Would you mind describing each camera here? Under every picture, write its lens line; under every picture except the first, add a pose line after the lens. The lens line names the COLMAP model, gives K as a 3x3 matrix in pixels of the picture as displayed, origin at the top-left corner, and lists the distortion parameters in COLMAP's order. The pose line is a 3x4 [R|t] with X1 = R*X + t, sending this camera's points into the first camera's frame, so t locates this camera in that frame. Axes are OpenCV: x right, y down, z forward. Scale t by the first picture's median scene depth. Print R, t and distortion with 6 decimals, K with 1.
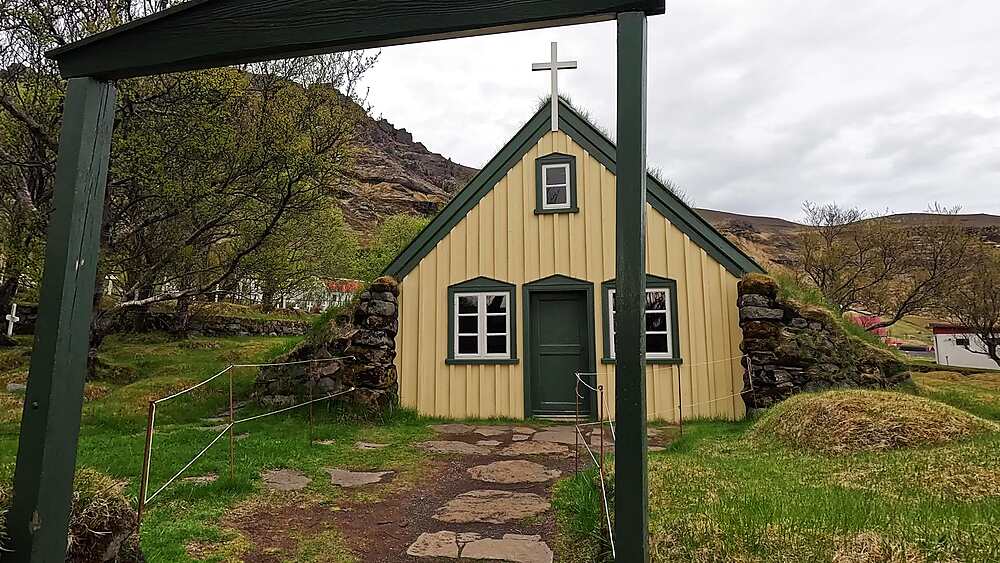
lens RADIAL K [[524.0, 0, 500.0], [0, 524.0, 281.5], [0, 0, 1]] dist [0.000838, 0.000497]
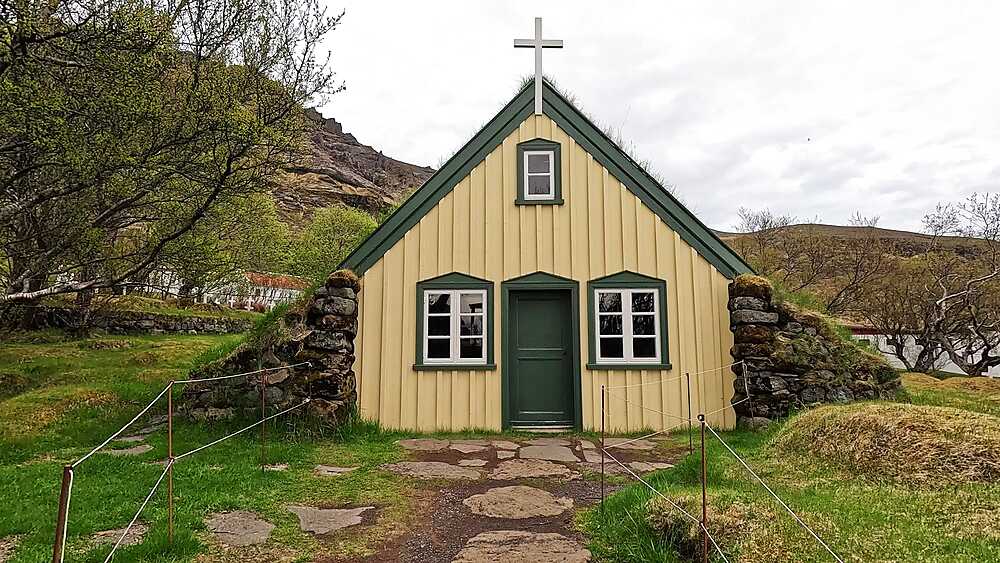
lens RADIAL K [[524.0, 0, 500.0], [0, 524.0, 281.5], [0, 0, 1]] dist [0.000838, 0.000497]
pose [[0.991049, 0.019074, 0.132129, -0.079062], [-0.019659, 0.999802, 0.003123, 0.002132], [-0.132043, -0.005693, 0.991228, 0.104848]]
